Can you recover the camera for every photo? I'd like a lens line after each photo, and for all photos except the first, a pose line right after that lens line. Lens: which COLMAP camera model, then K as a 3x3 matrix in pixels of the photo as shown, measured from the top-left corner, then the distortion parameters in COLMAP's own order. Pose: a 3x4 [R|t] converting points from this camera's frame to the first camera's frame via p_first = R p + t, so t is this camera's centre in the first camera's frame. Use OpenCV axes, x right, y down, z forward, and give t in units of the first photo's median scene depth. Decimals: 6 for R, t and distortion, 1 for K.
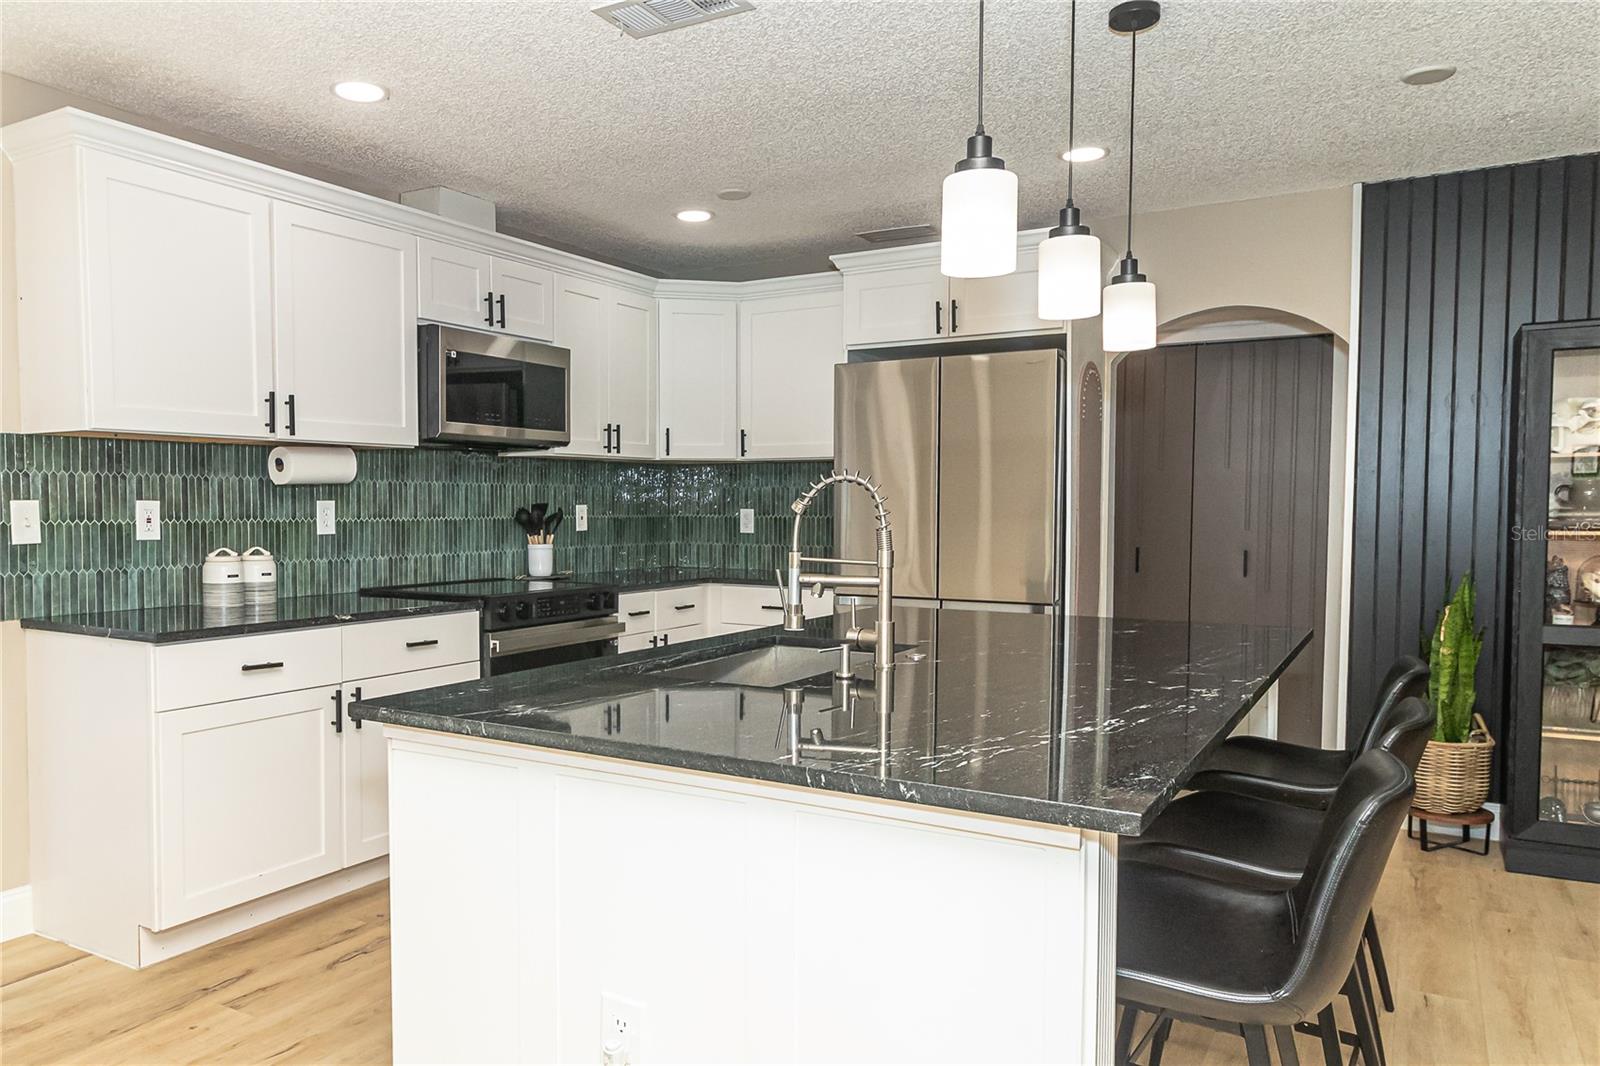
lens RADIAL K [[1147.4, 0, 681.1], [0, 1147.4, 561.5], [0, 0, 1]] dist [0.003136, -0.000346]
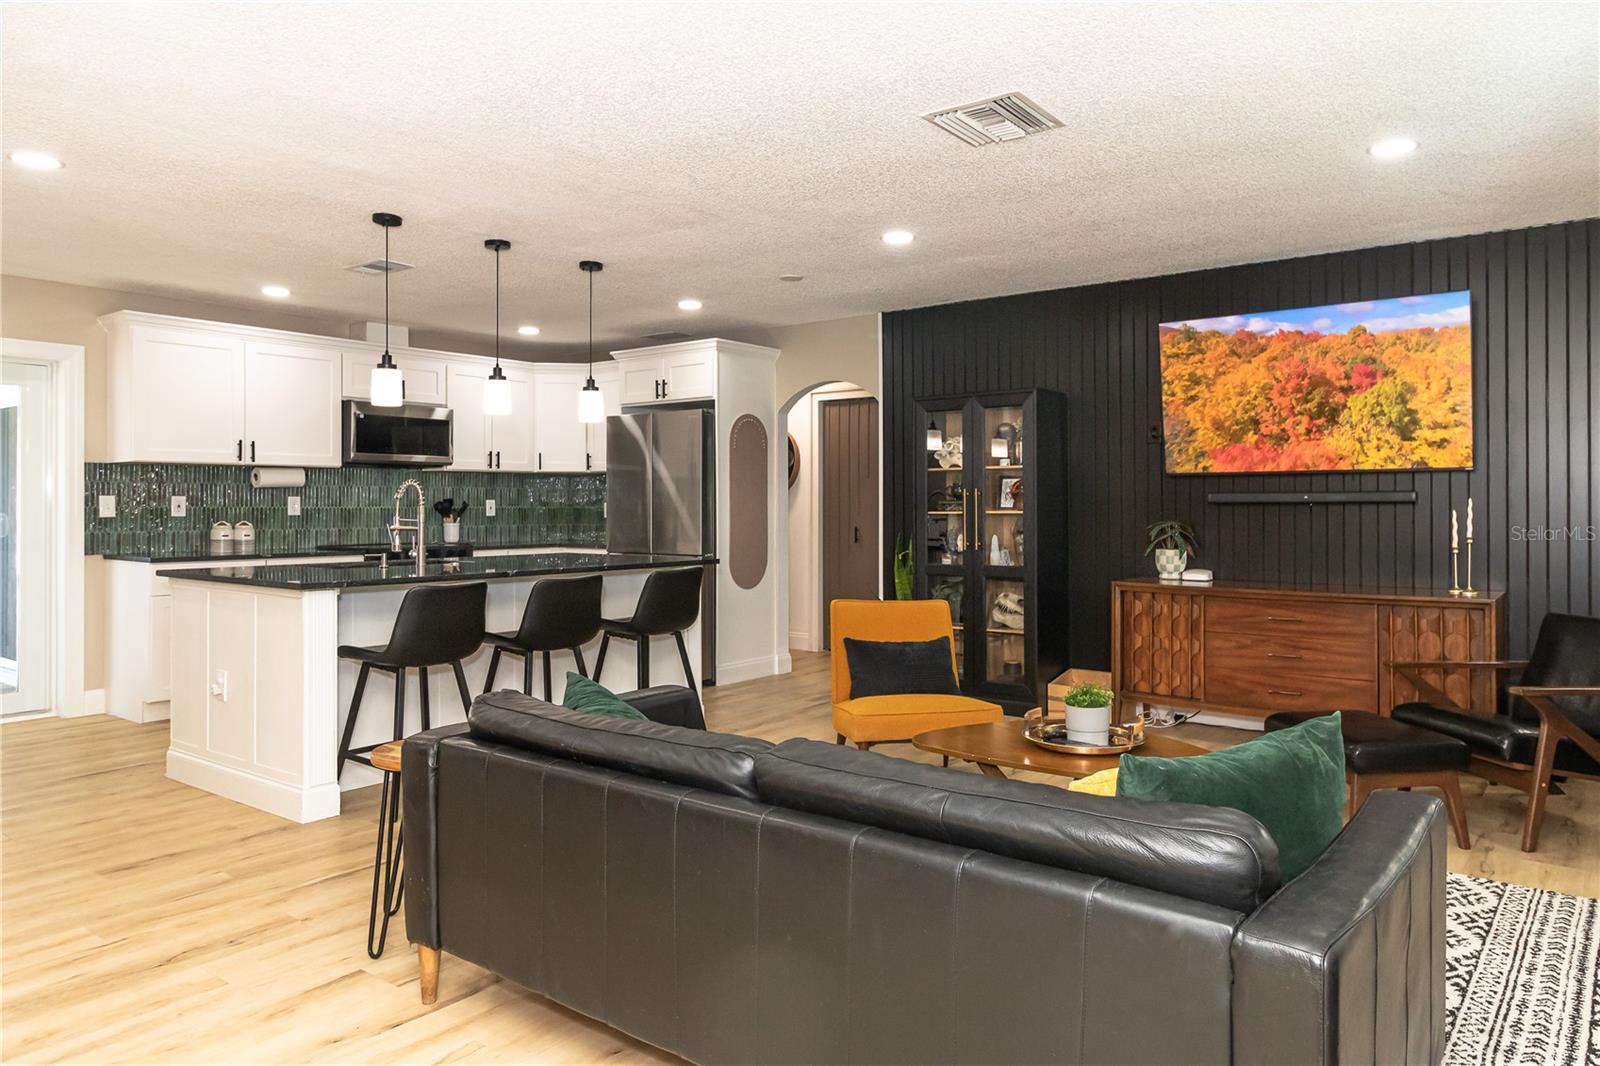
lens RADIAL K [[1046.6, 0, 817.8], [0, 1046.6, 505.5], [0, 0, 1]] dist [0.003655, 0.002759]
pose [[0.997167, -0.000826, -0.075218, 0.661274], [-0.002975, 0.998724, -0.050412, 0.043599], [0.075164, 0.050493, 0.995892, -0.602065]]
